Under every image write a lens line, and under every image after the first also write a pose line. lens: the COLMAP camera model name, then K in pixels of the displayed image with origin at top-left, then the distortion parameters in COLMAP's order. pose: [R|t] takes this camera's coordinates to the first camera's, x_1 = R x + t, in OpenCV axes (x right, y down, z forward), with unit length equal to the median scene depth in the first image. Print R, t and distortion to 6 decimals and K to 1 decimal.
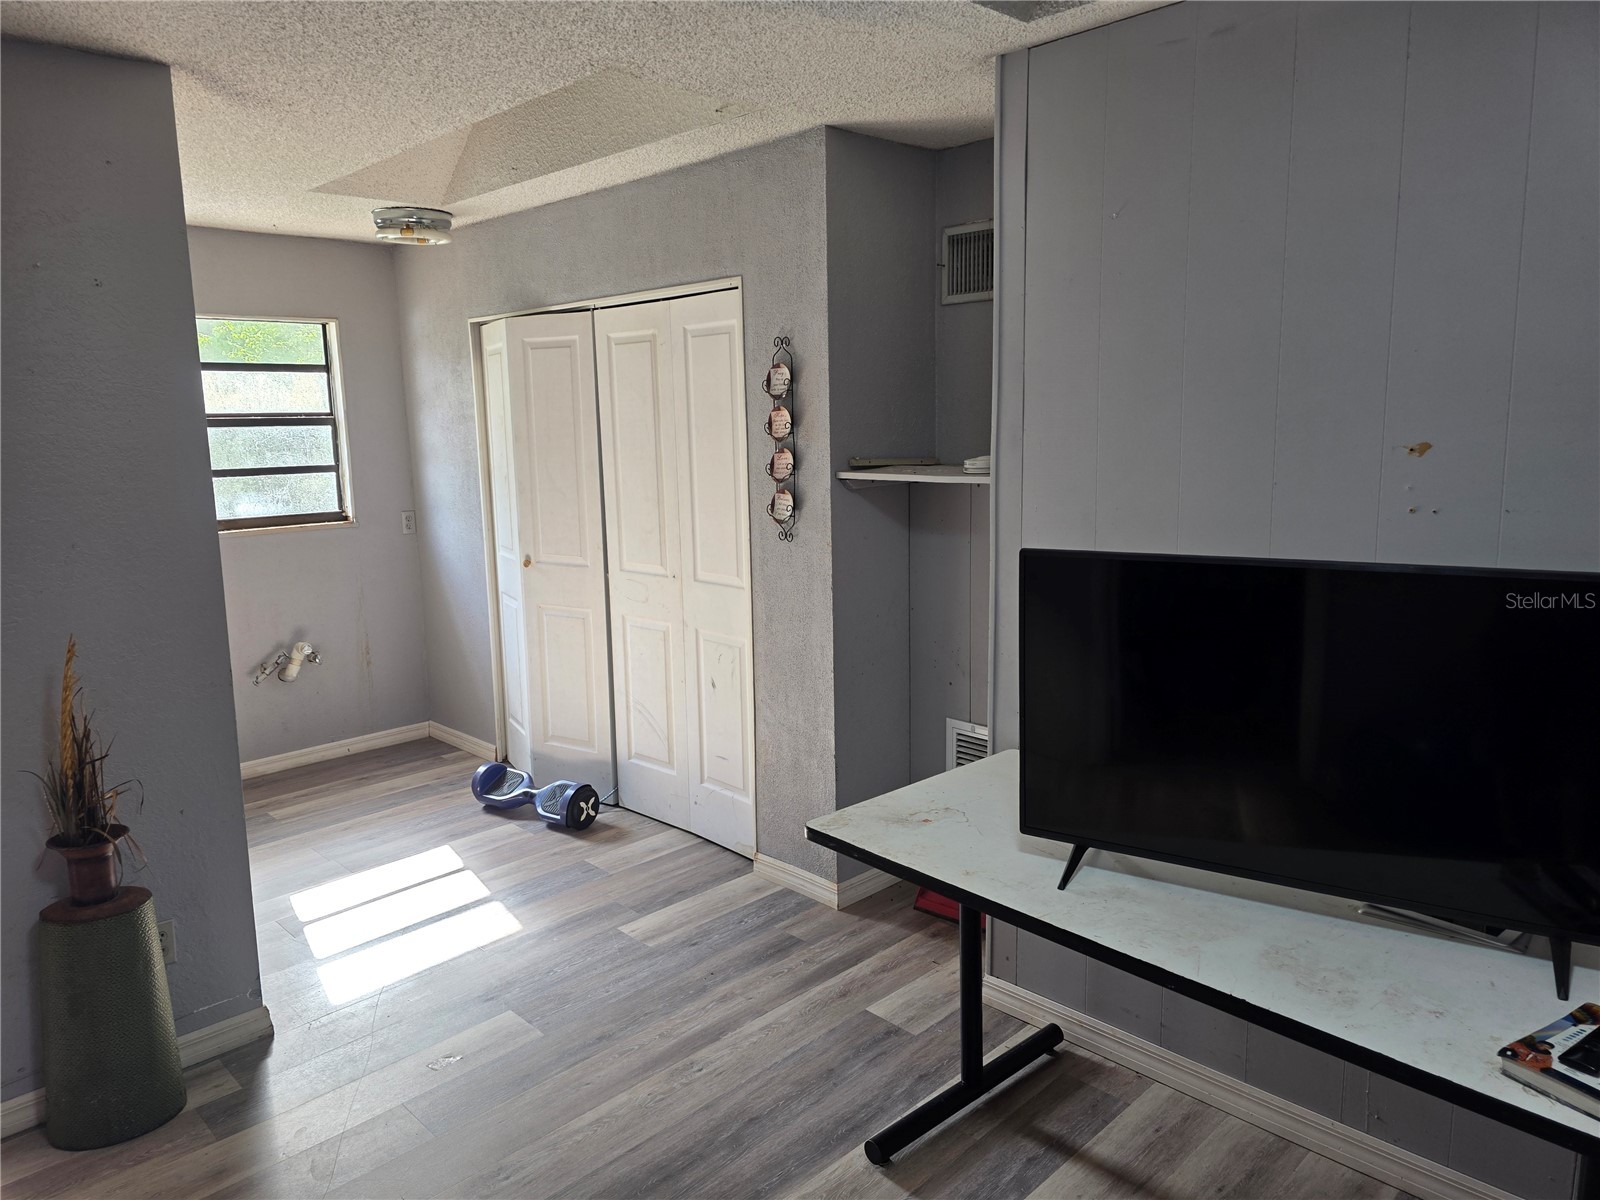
lens RADIAL K [[1052.3, 0, 795.0], [0, 1052.3, 604.8], [0, 0, 1]] dist [0.069615, -0.067859]
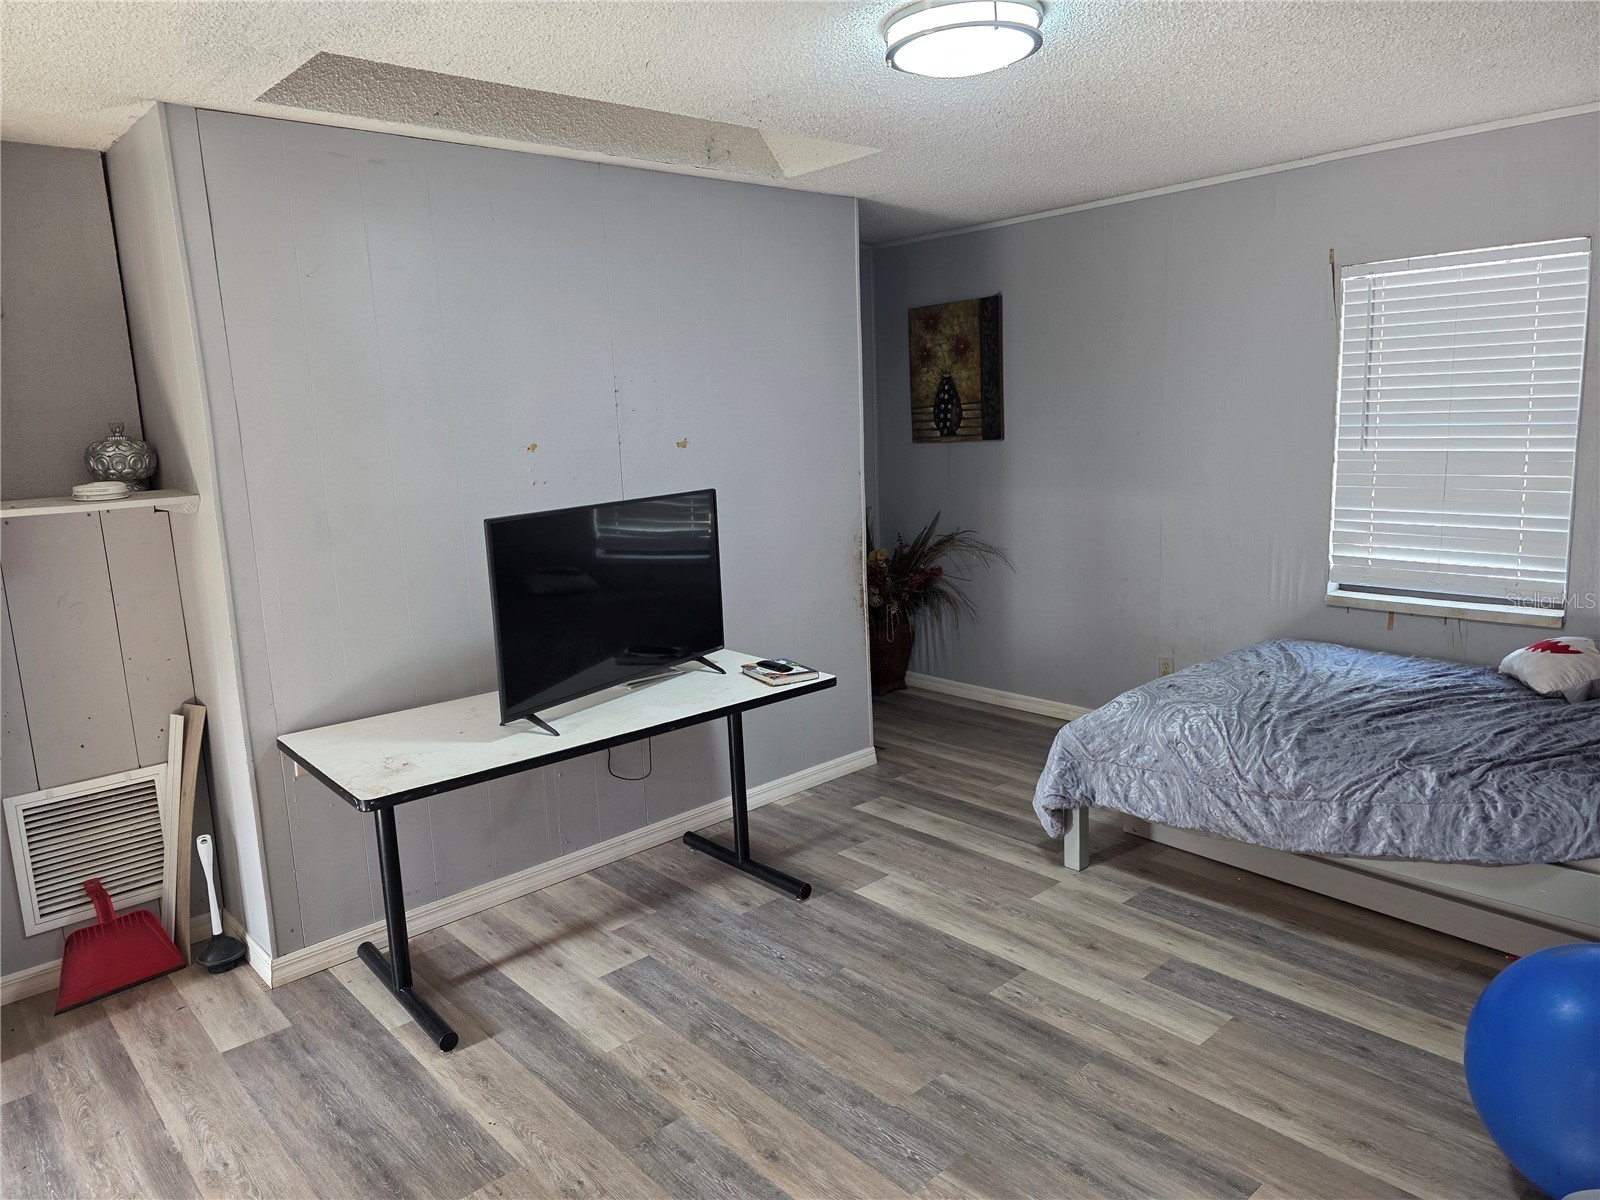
lens RADIAL K [[1052.3, 0, 795.0], [0, 1052.3, 604.8], [0, 0, 1]] dist [0.069615, -0.067859]
pose [[0.057860, -0.169437, 0.983841, -0.924713], [0.210806, 0.965344, 0.153854, -0.058958], [-0.975814, 0.198498, 0.091573, 0.380272]]
